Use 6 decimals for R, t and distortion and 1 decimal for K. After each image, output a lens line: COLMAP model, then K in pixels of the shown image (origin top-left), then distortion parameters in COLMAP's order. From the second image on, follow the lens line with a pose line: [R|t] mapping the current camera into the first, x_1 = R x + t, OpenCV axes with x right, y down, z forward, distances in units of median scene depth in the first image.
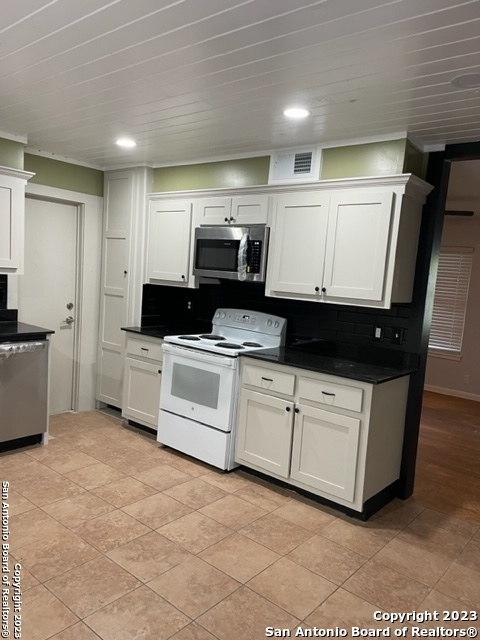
lens RADIAL K [[485.4, 0, 242.1], [0, 485.4, 327.0], [0, 0, 1]] dist [0.096744, -0.124839]
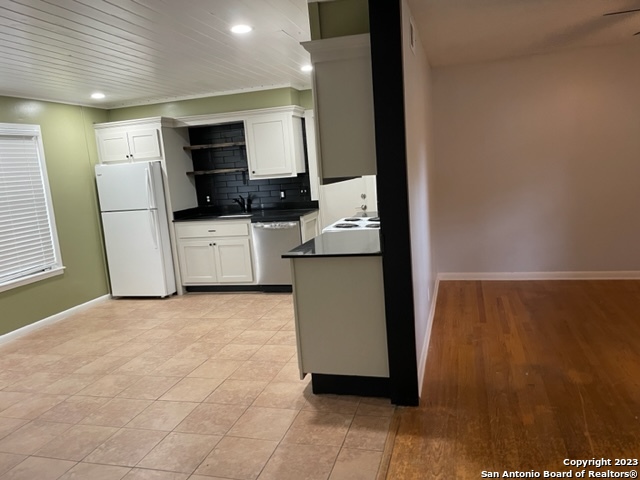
lens RADIAL K [[485.4, 0, 320.0], [0, 485.4, 240.0], [0, 0, 1]] dist [0.096744, -0.124839]
pose [[0.400595, 0.037453, -0.915490, 1.190393], [-0.003982, 0.999226, 0.039136, 0.034078], [0.916247, -0.012032, 0.400434, 0.612492]]
